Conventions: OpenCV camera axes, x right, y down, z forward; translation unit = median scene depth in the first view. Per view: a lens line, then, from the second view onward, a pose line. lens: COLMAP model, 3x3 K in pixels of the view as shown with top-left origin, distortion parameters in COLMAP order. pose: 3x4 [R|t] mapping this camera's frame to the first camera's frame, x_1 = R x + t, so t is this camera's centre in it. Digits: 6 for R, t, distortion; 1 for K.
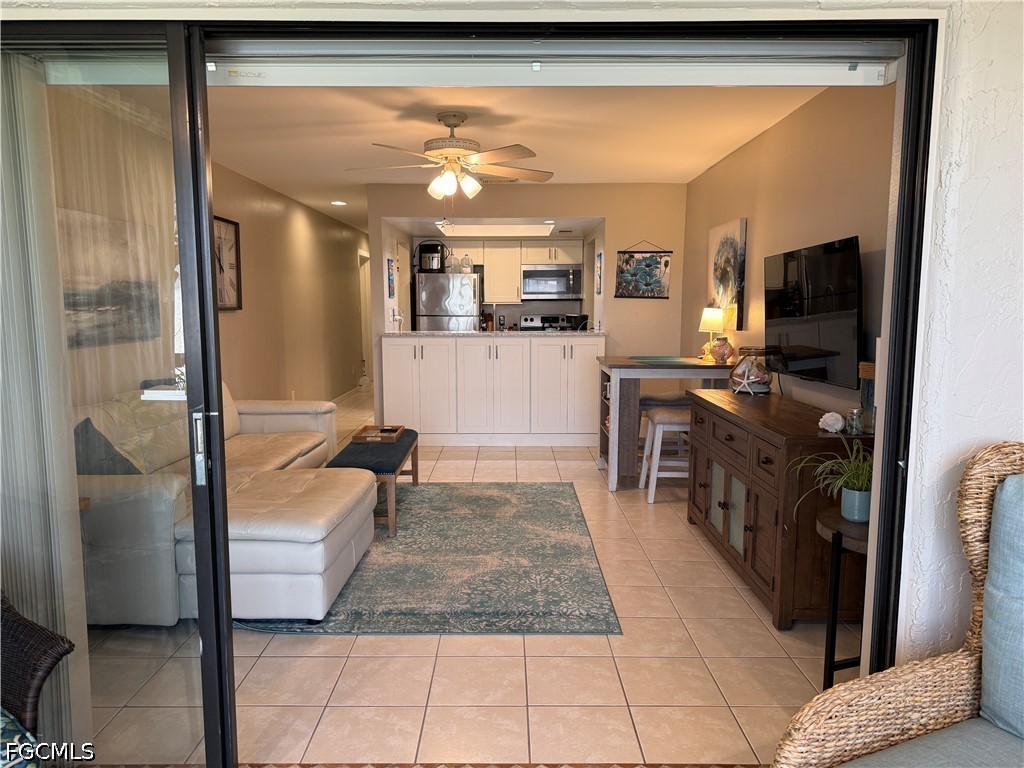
lens RADIAL K [[709.6, 0, 510.4], [0, 709.6, 387.3], [0, 0, 1]] dist [0.143413, -0.228939]
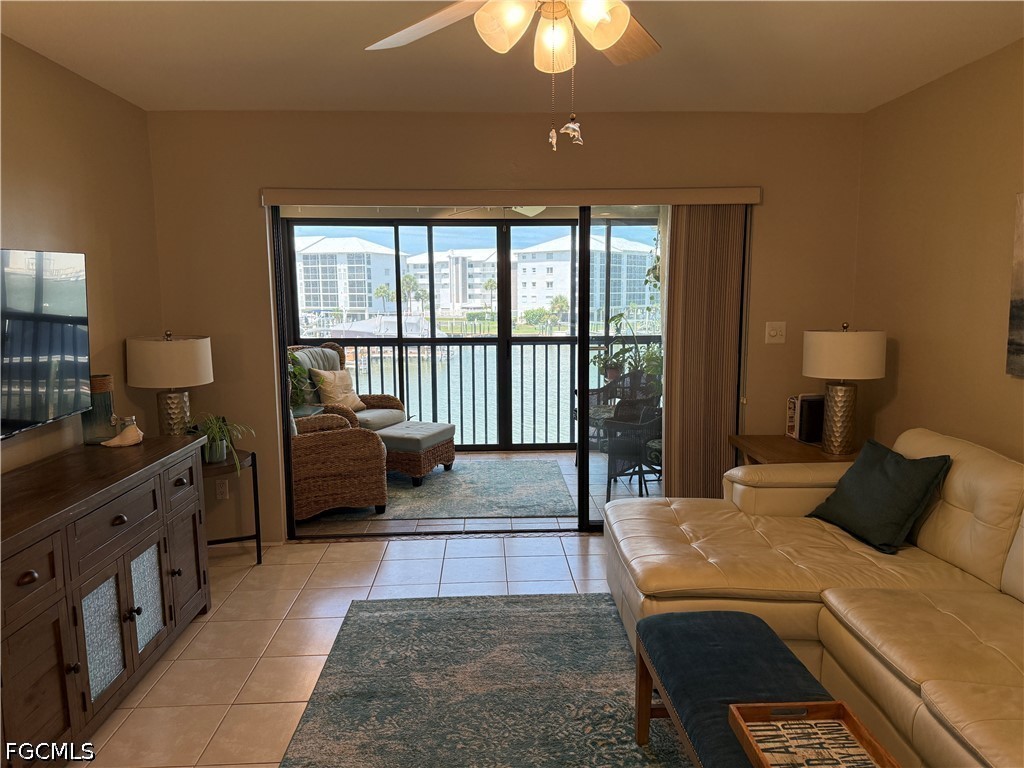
lens RADIAL K [[709.6, 0, 510.4], [0, 709.6, 387.3], [0, 0, 1]] dist [0.143413, -0.228939]
pose [[-0.999346, 0.012960, -0.033766, -0.047633], [0.004225, 0.969029, 0.246911, -0.207430], [0.035920, 0.246606, -0.968450, 1.522415]]
